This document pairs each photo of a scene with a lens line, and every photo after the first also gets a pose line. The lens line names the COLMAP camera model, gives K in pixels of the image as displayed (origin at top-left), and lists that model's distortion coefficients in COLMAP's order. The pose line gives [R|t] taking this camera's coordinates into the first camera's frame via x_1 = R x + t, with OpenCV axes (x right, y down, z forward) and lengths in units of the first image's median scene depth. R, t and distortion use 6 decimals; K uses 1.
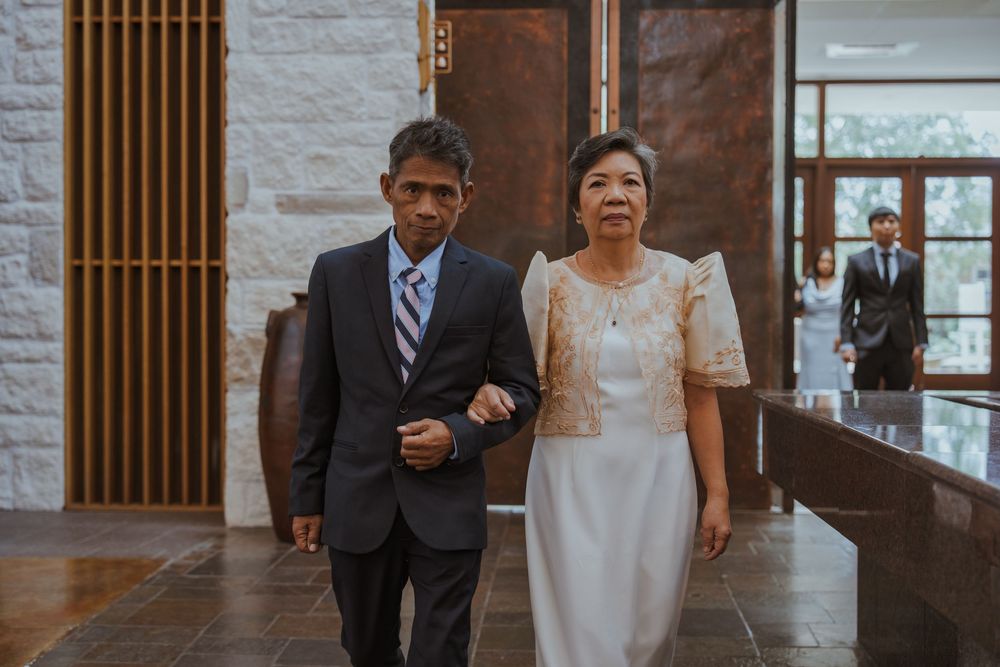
lens RADIAL K [[1434.8, 0, 500.6], [0, 1434.8, 335.8], [0, 0, 1]] dist [0.021316, 0.000000]
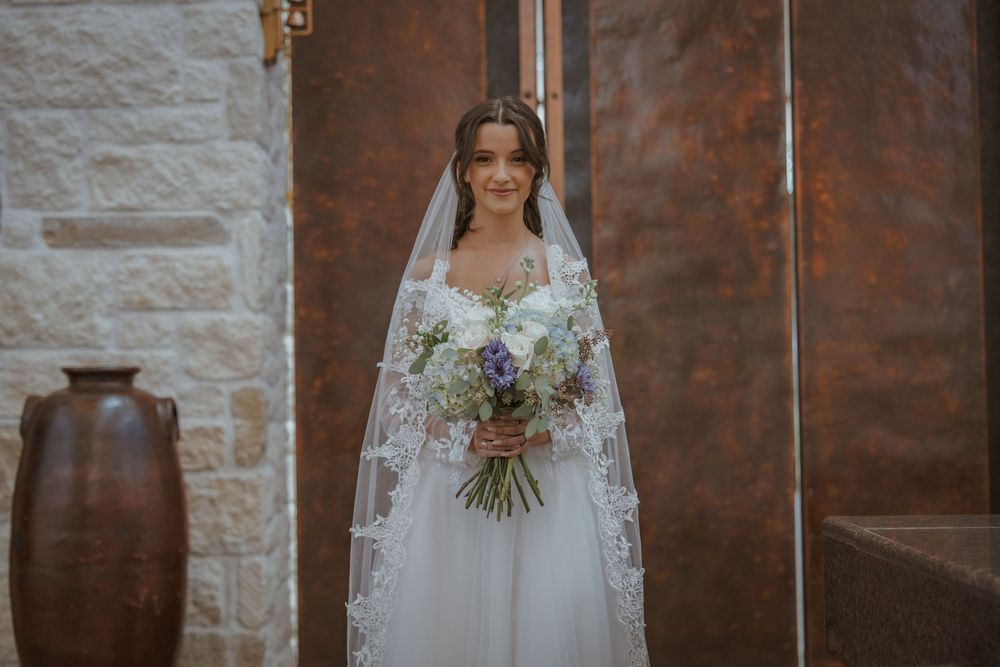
lens RADIAL K [[1707.7, 0, 498.8], [0, 1707.7, 335.3], [0, 0, 1]] dist [0.024884, 0.000000]
pose [[0.998432, -0.017172, 0.053279, 0.007731], [0.019885, 0.998510, -0.050818, -0.001882], [-0.052327, 0.051797, 0.997286, 0.217376]]
